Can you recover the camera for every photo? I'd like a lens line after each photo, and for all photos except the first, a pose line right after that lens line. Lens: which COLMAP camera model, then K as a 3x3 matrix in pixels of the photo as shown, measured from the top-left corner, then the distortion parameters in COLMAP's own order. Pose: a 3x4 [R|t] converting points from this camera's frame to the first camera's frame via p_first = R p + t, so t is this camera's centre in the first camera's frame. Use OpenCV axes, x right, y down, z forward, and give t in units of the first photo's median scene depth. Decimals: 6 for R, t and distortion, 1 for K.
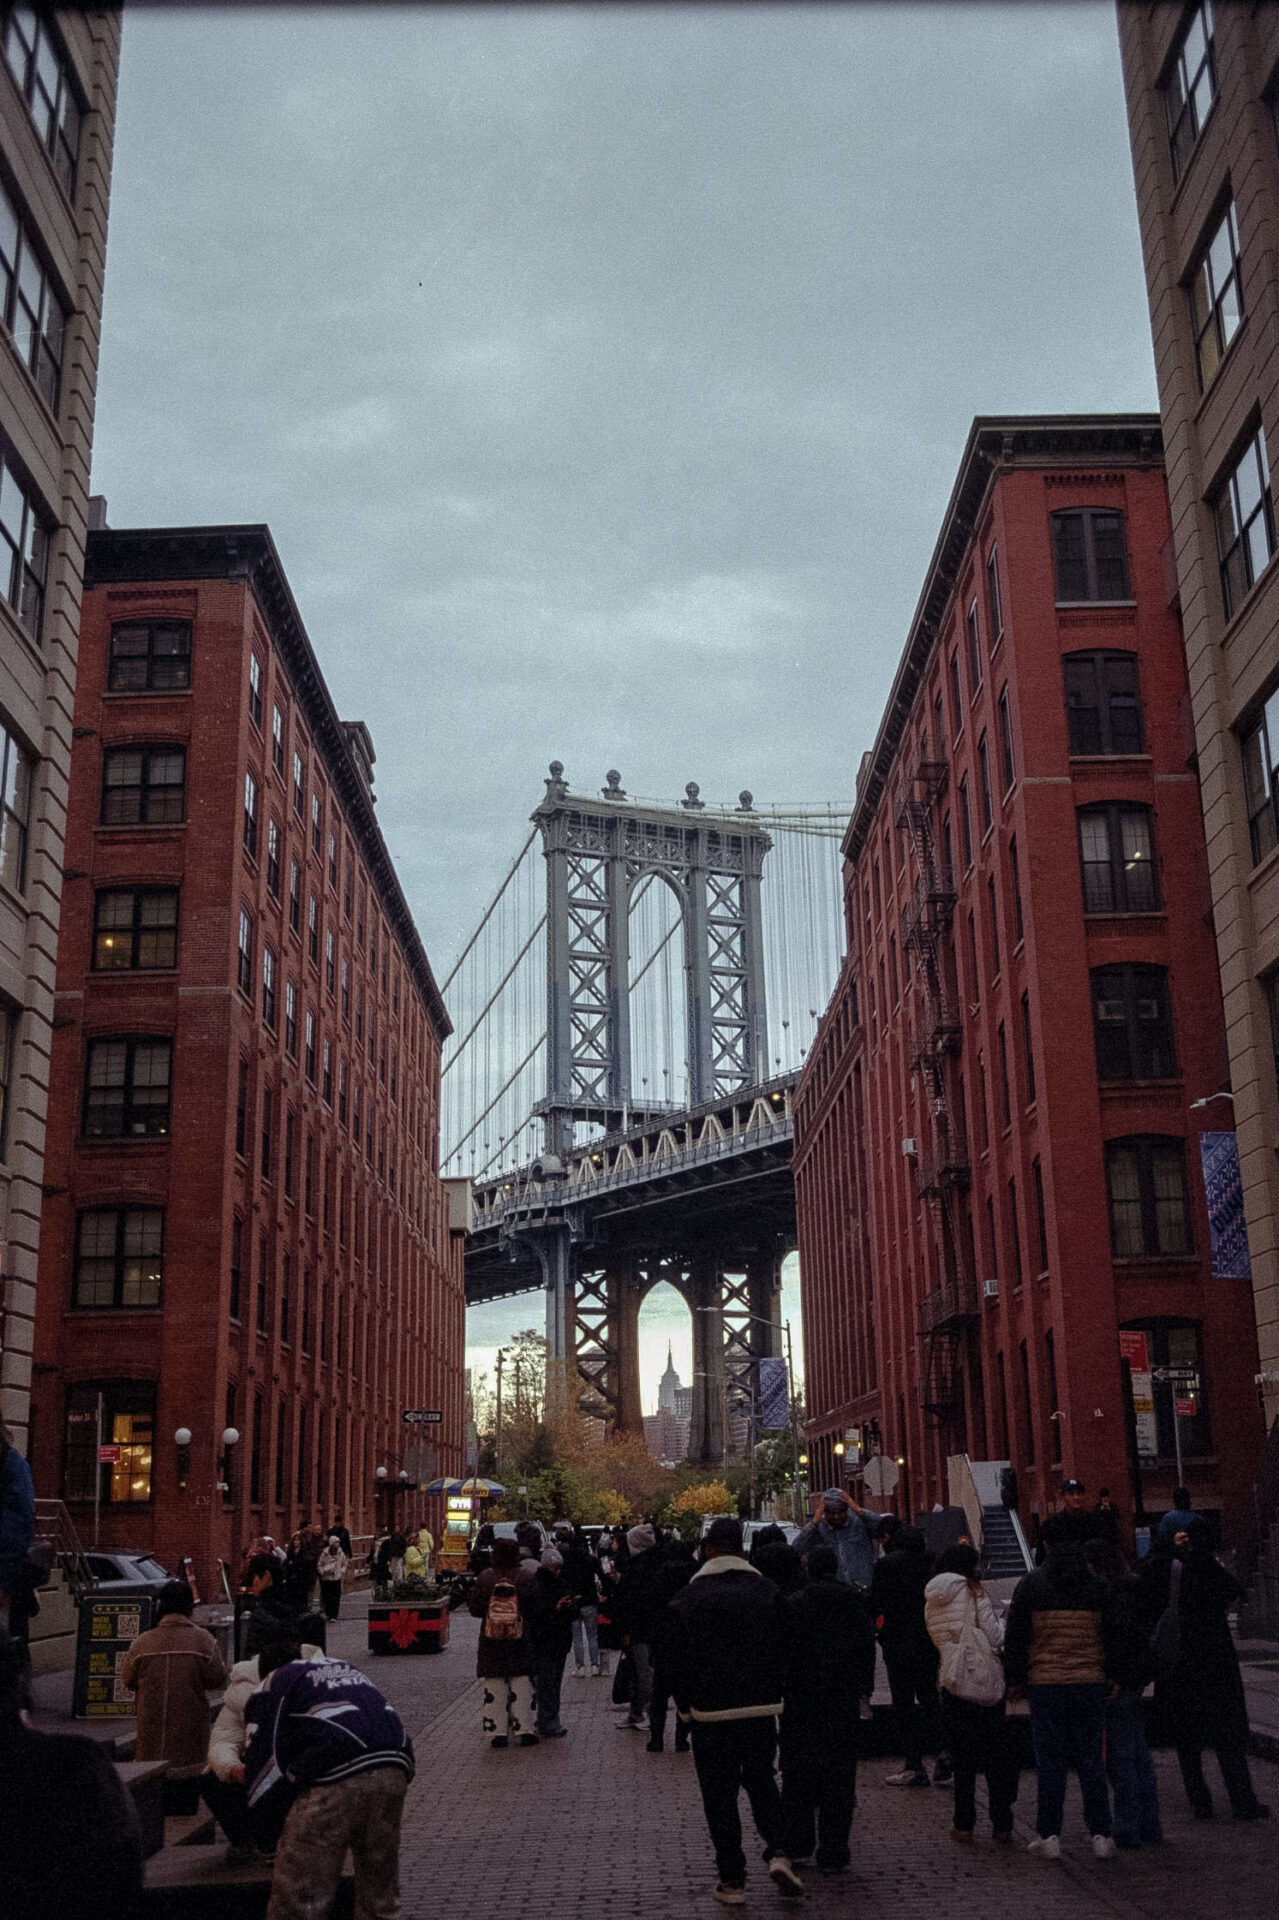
lens RADIAL K [[1965.6, 0, 699.7], [0, 1965.6, 958.4], [0, 0, 1]] dist [-0.050186, -0.005324]
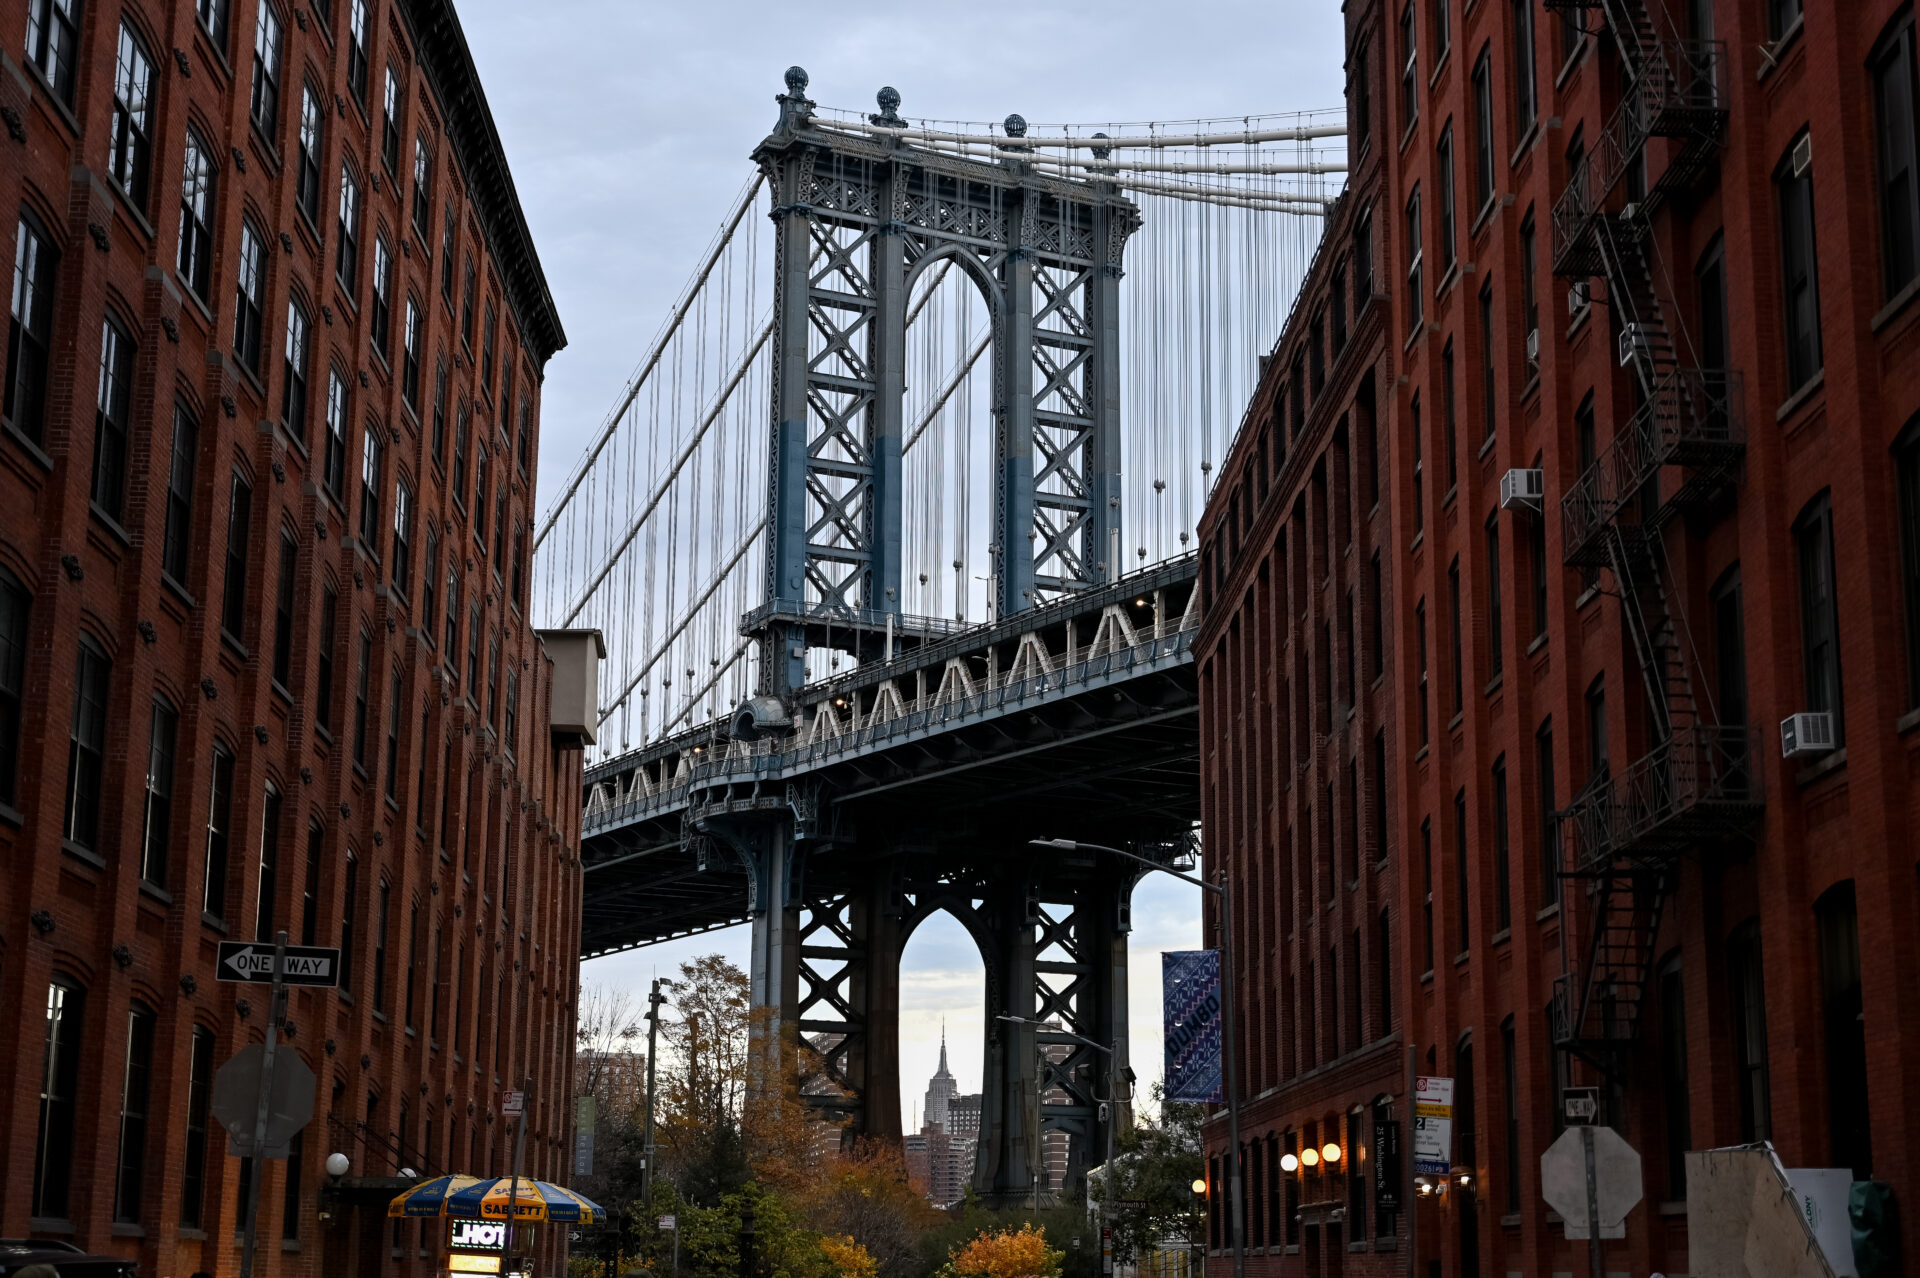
lens RADIAL K [[2801.0, 0, 960.0], [0, 2801.0, 639.0], [0, 0, 1]] dist [0.008573, -0.000692]
pose [[0.999293, 0.034958, -0.013835, -0.003444], [-0.034210, 0.998111, 0.051024, 0.033038], [0.015593, -0.050515, 0.998602, 0.115062]]
